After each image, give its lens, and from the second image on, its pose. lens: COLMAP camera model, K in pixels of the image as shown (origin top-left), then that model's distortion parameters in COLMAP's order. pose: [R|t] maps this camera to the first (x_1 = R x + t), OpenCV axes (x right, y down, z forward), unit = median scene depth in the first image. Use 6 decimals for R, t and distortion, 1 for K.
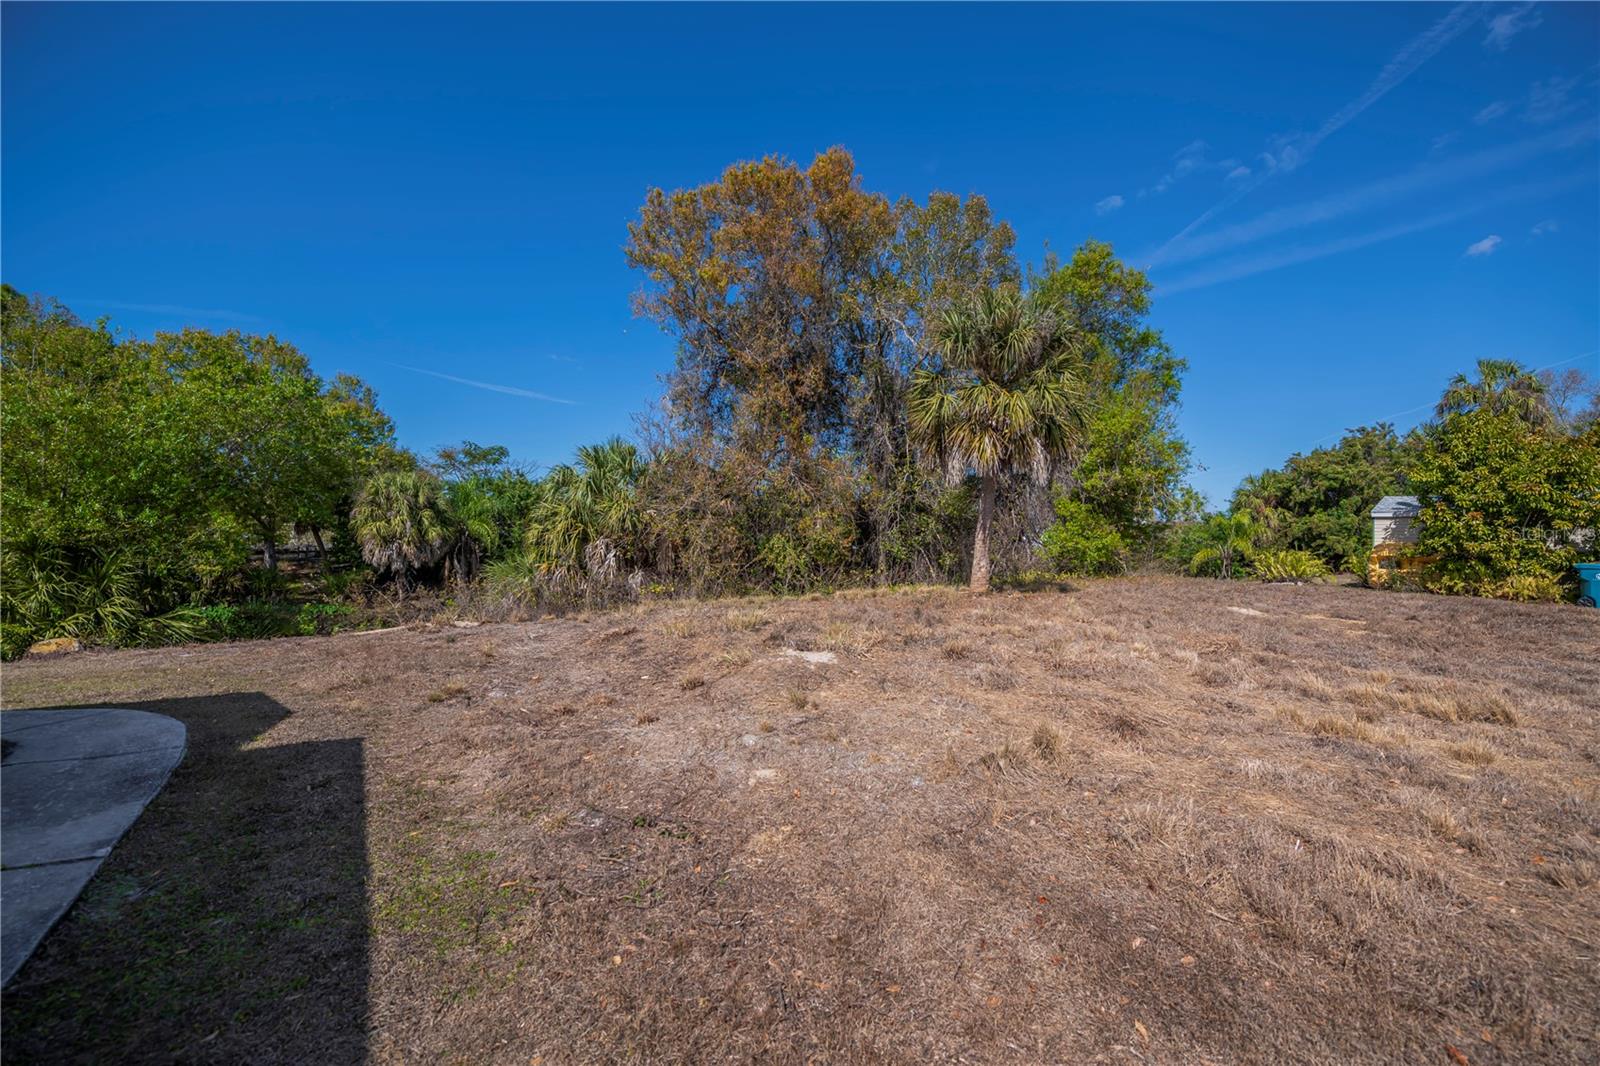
lens RADIAL K [[632.7, 0, 800.0], [0, 632.7, 533.0], [0, 0, 1]] dist [-0.019141, -0.000682]
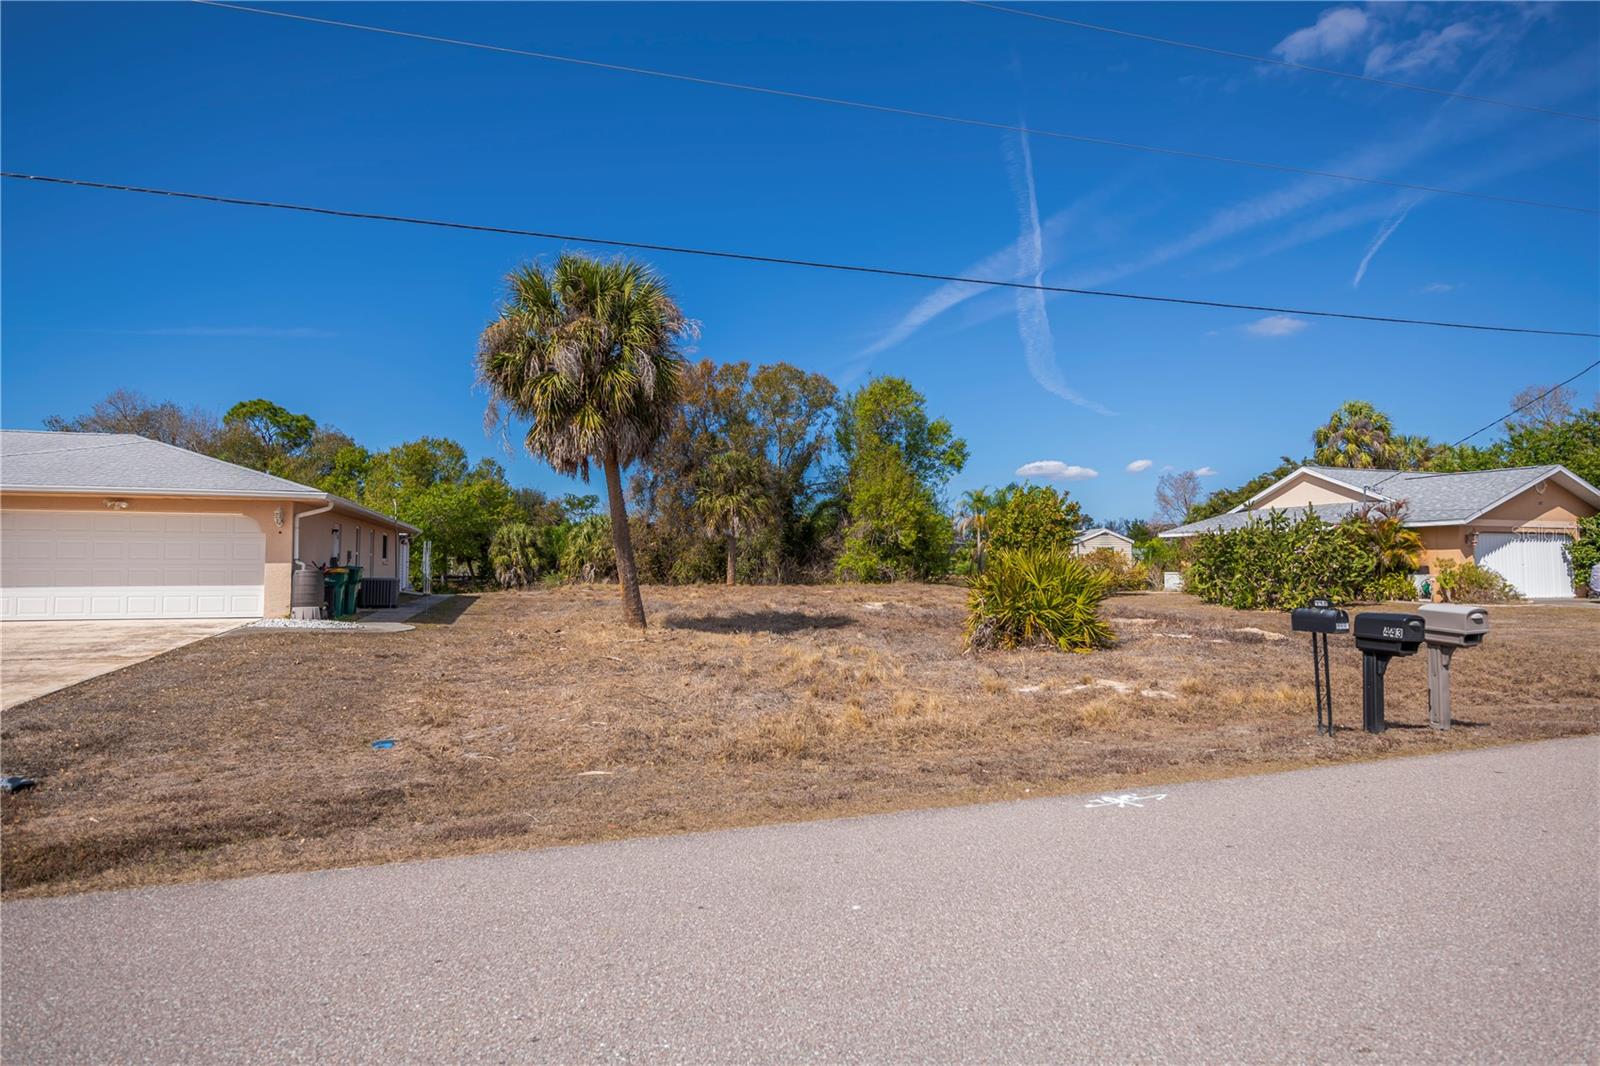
lens RADIAL K [[867.0, 0, 791.8], [0, 867.0, 561.0], [0, 0, 1]] dist [-0.018337, -0.000164]
pose [[0.957205, -0.008048, -0.289299, 0.671871], [0.006956, 0.999964, -0.004804, 0.012542], [0.289327, 0.002586, 0.957227, -0.903303]]
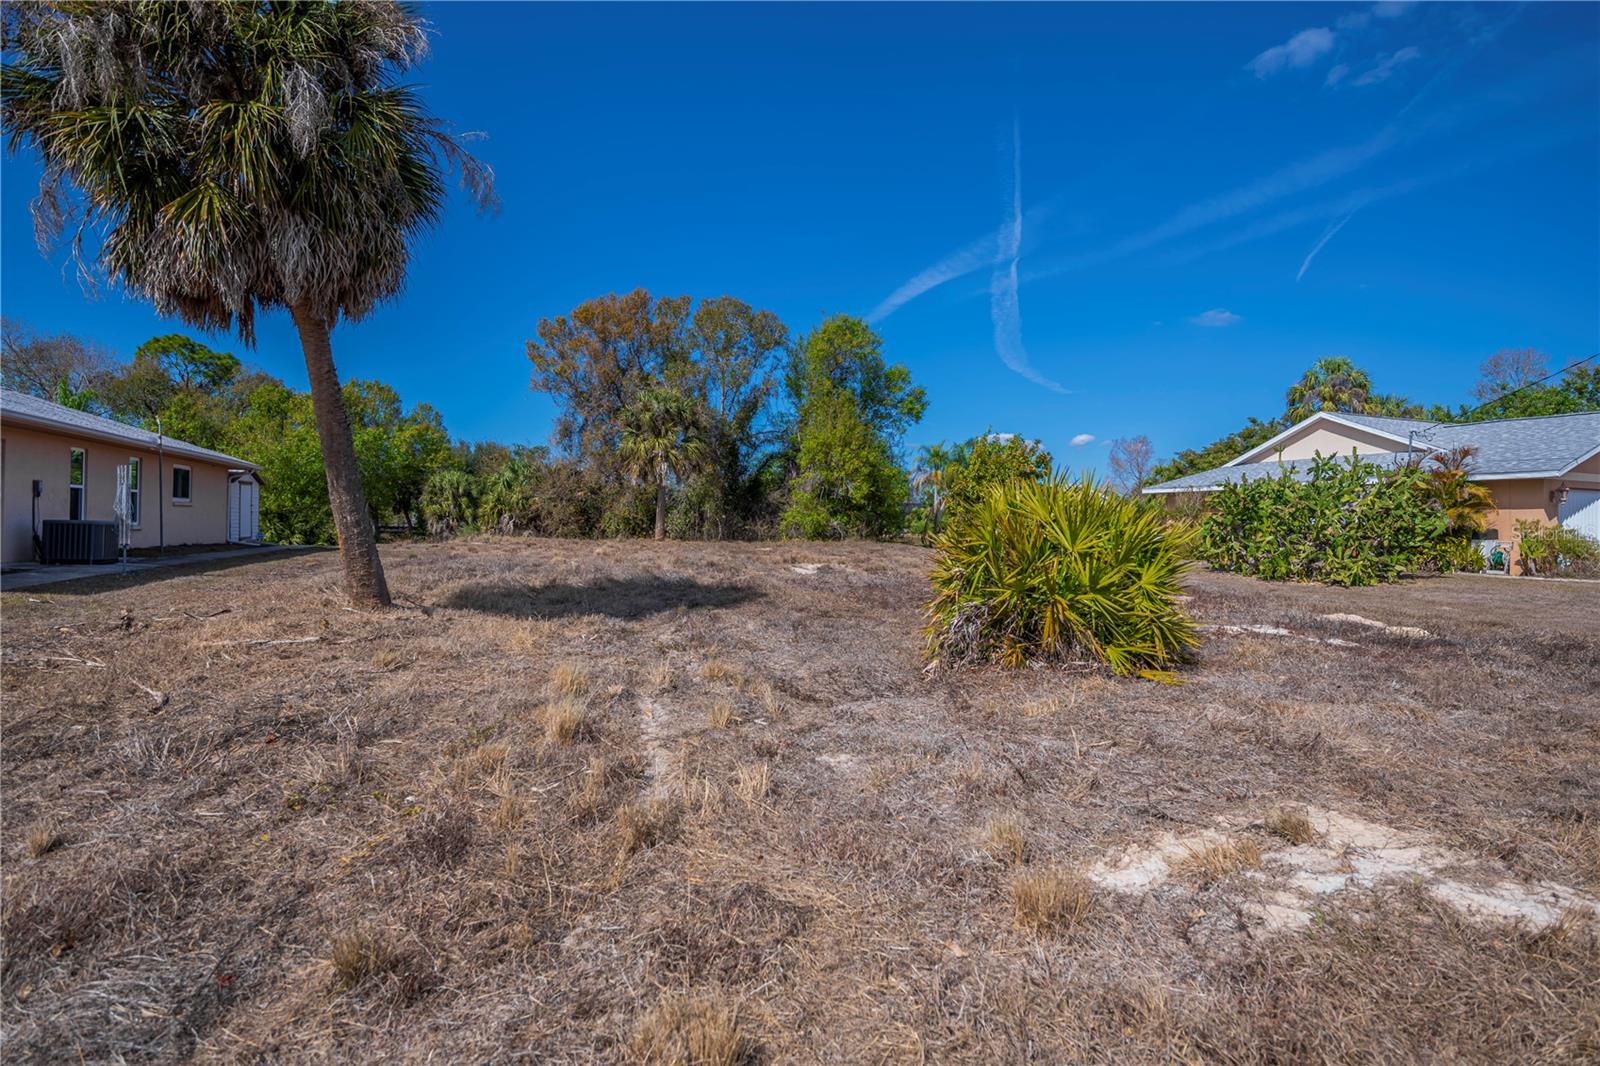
lens RADIAL K [[781.9, 0, 800.0], [0, 781.9, 533.0], [0, 0, 1]] dist [-0.009463, -0.000155]
pose [[0.969572, 0.012274, -0.244499, 0.639075], [-0.009877, 0.999890, 0.011027, 0.020006], [0.244608, -0.008276, 0.969587, -0.607974]]
